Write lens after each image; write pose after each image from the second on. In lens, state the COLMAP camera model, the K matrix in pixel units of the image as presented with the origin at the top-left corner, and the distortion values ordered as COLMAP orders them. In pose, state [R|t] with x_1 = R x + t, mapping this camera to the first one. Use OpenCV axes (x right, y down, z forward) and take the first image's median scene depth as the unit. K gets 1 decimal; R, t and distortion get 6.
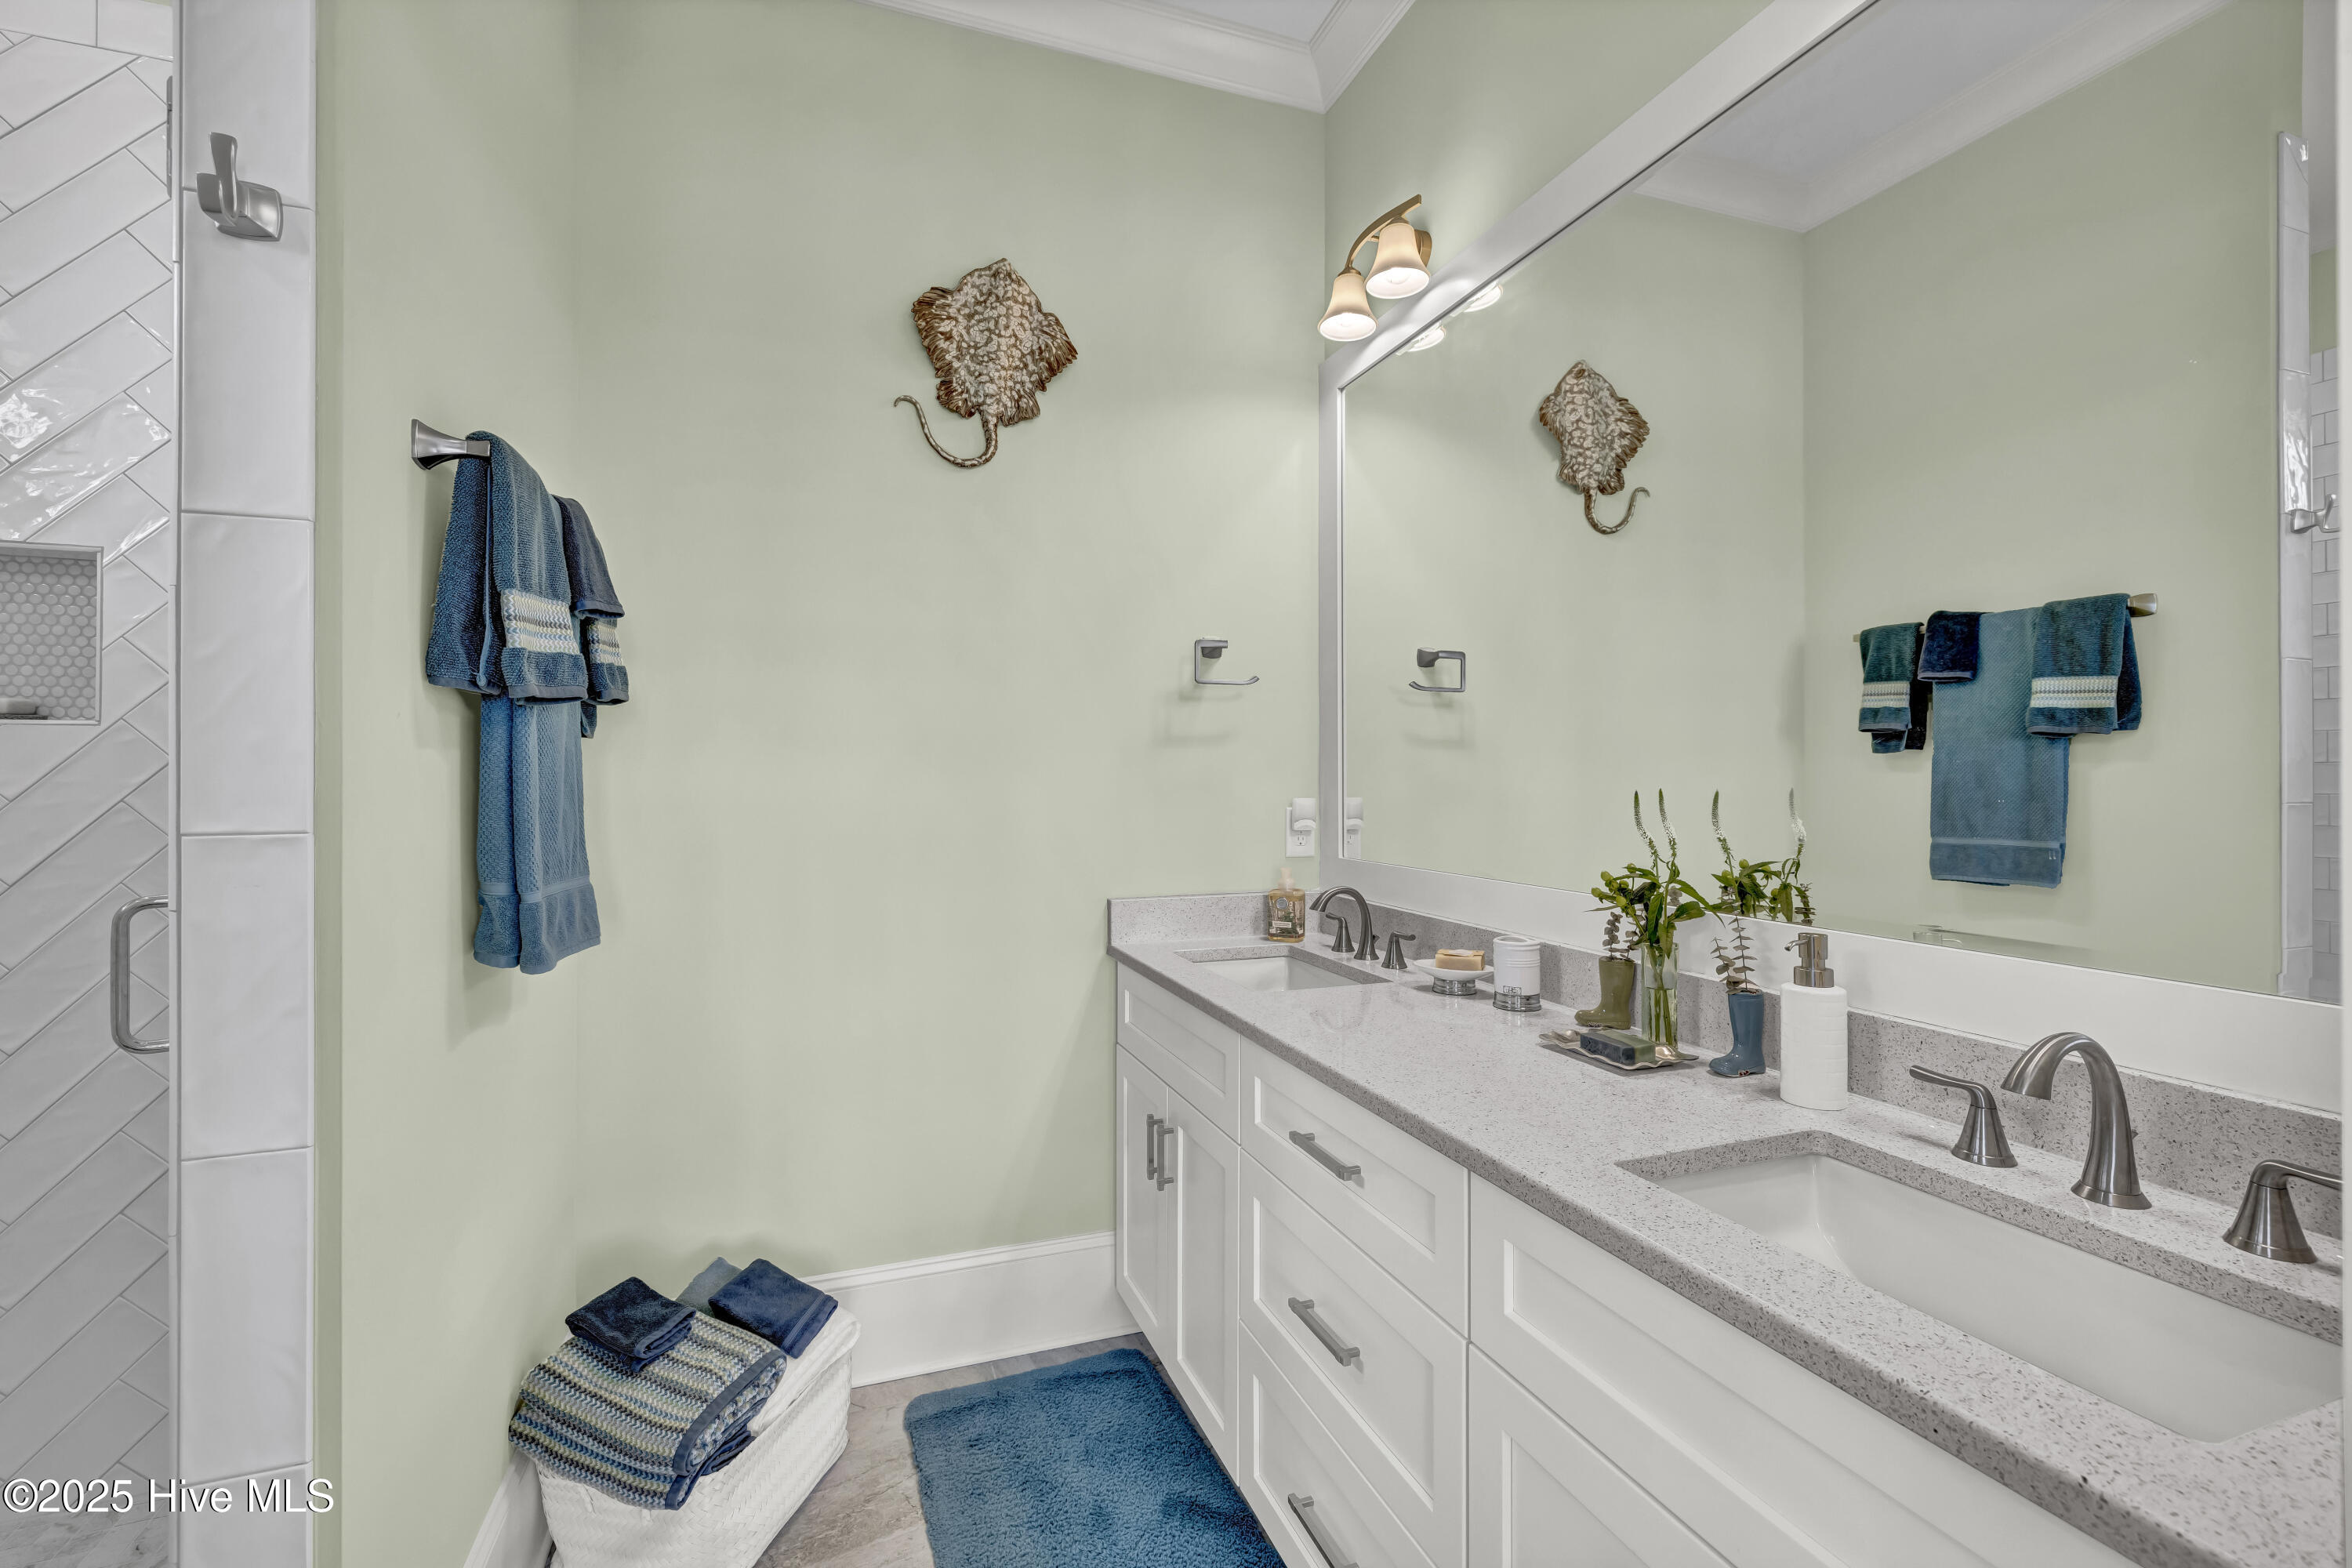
lens RADIAL K [[1012.9, 0, 1162.2], [0, 1012.9, 777.3], [0, 0, 1]] dist [0.005380, -0.000128]
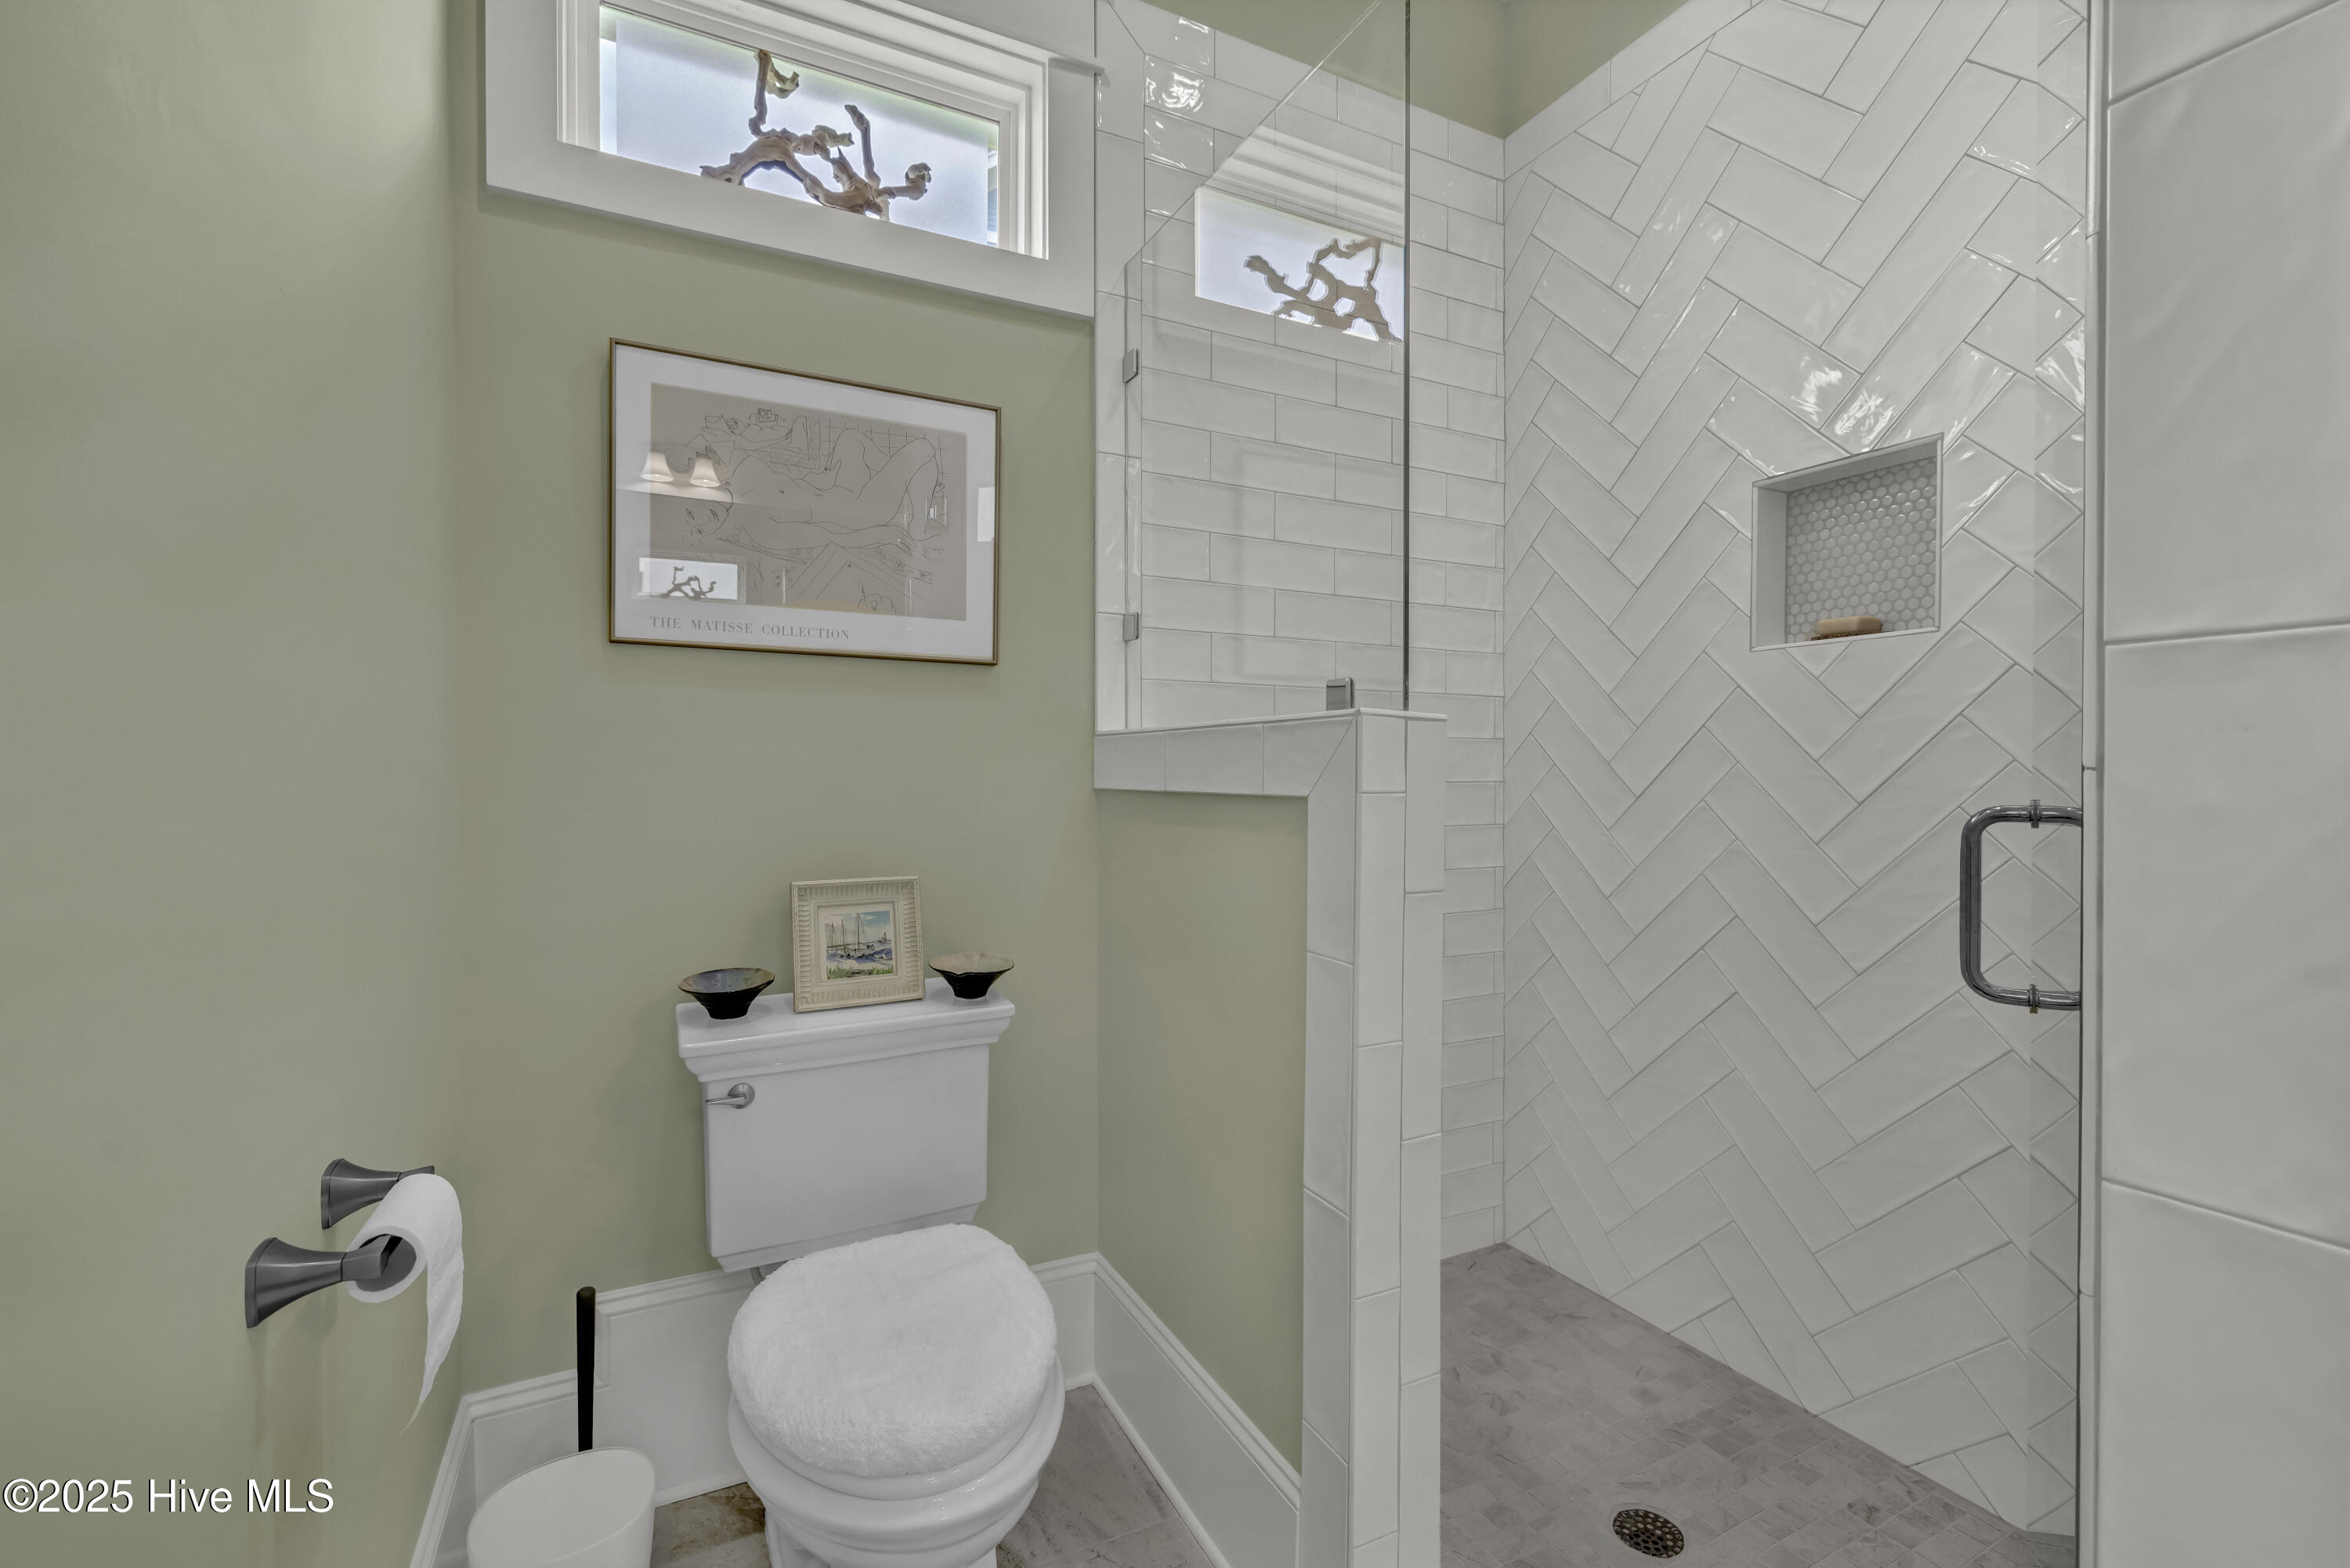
lens RADIAL K [[1011.9, 0, 1161.2], [0, 1011.9, 777.3], [0, 0, 1]] dist [0.005380, -0.000128]
pose [[0.127261, 0.005912, -0.991852, -0.229434], [0.005155, 0.999965, 0.006621, 0.068236], [0.991856, -0.005955, 0.127226, 0.193351]]
